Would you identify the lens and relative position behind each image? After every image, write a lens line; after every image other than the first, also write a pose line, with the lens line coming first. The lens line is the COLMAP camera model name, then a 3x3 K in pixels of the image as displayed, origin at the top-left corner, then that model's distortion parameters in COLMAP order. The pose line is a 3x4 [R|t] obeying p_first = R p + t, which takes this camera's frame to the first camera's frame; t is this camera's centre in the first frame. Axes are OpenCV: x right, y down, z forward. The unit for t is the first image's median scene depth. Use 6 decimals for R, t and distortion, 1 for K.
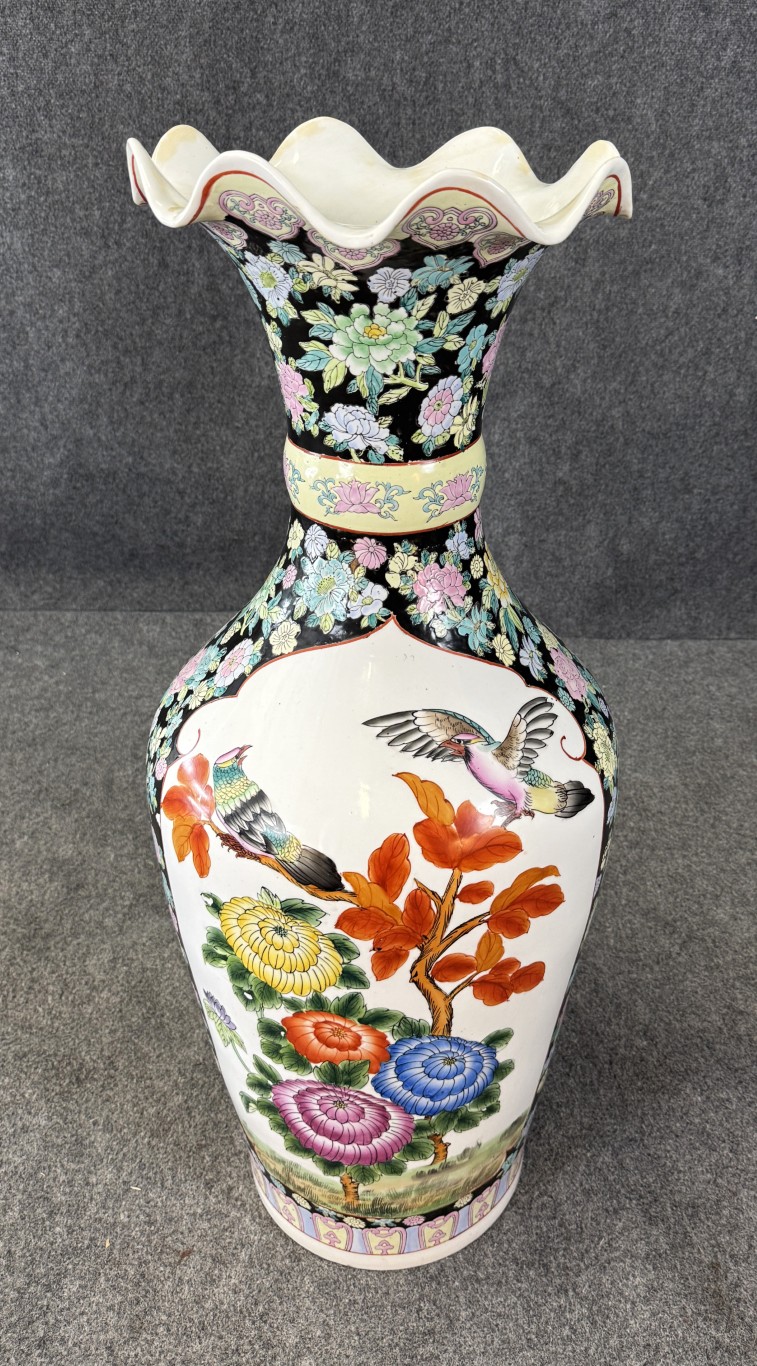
lens RADIAL K [[1146.0, 0, 433.8], [0, 1146.0, 596.9], [0, 0, 1]] dist [0.131360, -0.178012]
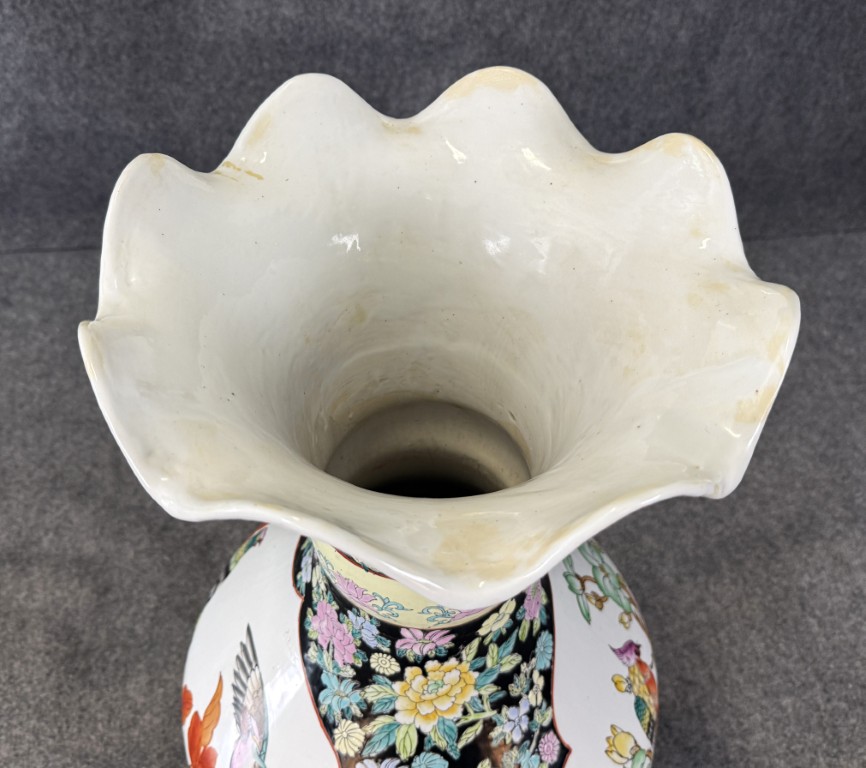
lens RADIAL K [[885.5, 0, 408.9], [0, 885.5, 308.9], [0, 0, 1]] dist [-0.004057, -0.016746]
pose [[0.996744, -0.060789, 0.052981, -0.044355], [0.040045, 0.943441, 0.329112, -0.295024], [-0.069991, -0.325919, 0.942803, 0.277307]]
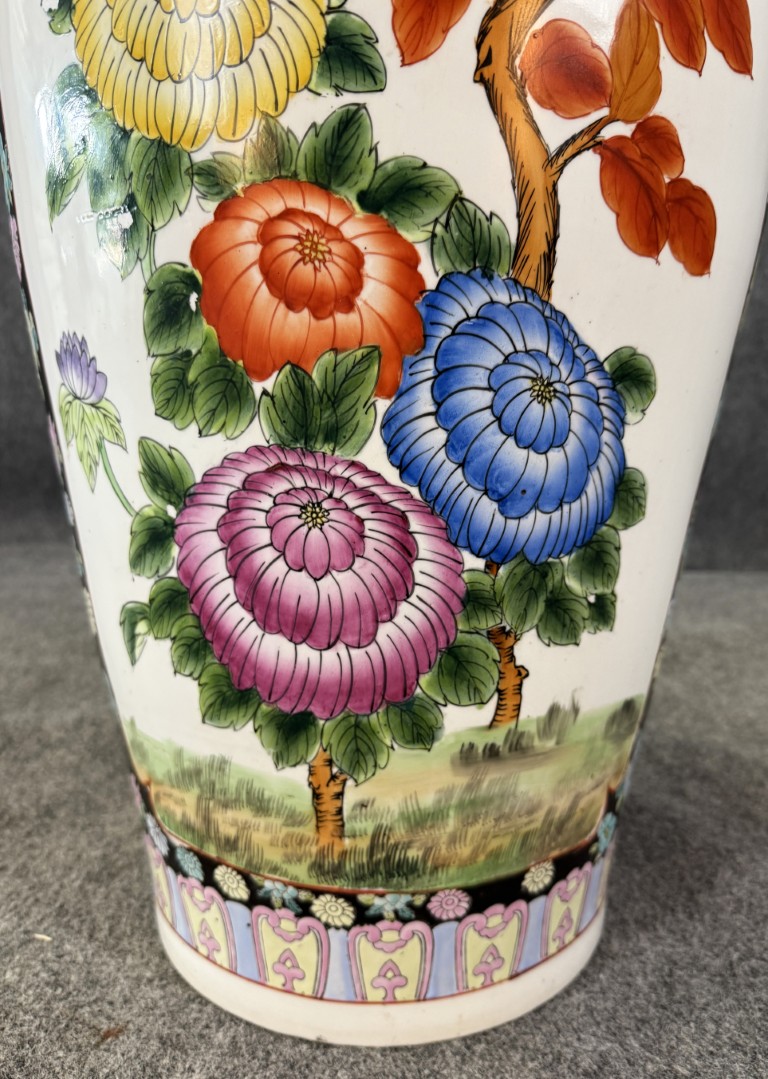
lens RADIAL K [[828.6, 0, 428.4], [0, 828.6, 564.4], [0, 0, 1]] dist [0.087874, -0.164423]
pose [[0.998581, 0.000028, 0.053262, -0.050551], [0.015516, 0.956472, -0.291411, 0.548557], [-0.050951, 0.291823, 0.955114, 0.668680]]
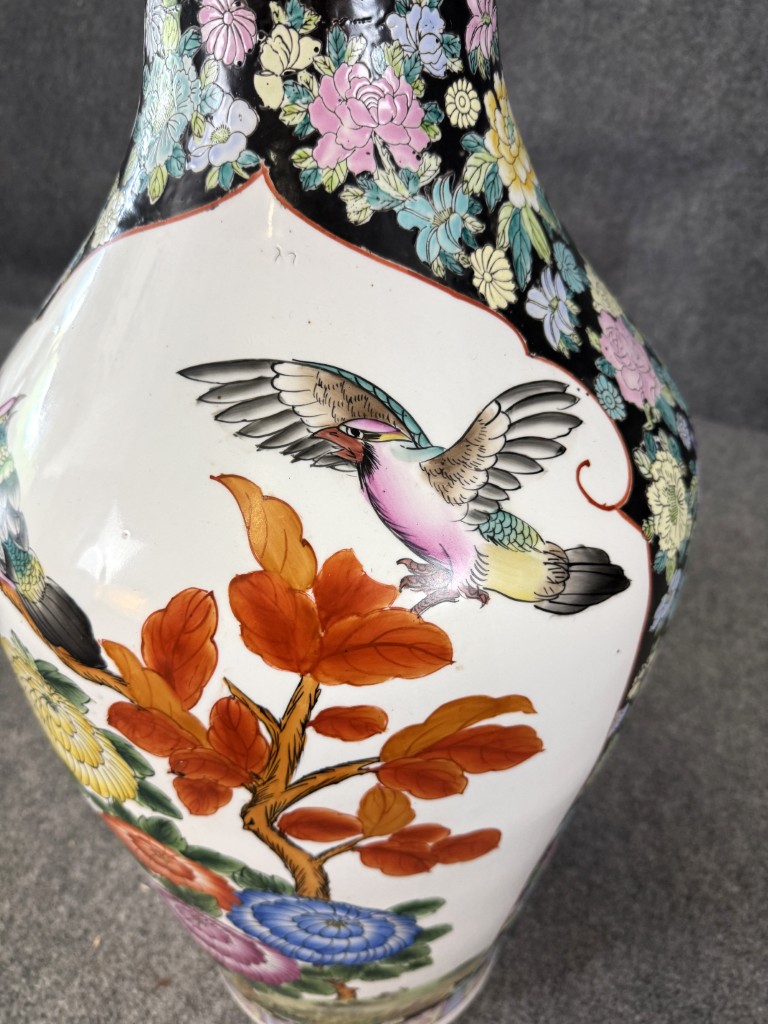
lens RADIAL K [[774.7, 0, 384.0], [0, 774.7, 512.0], [0, 0, 1]] dist [0.031386, -0.078238]
pose [[0.956486, 0.155860, -0.246661, 0.108119], [-0.116035, 0.978839, 0.168555, 0.089178], [0.267712, -0.132599, 0.954331, 0.596944]]
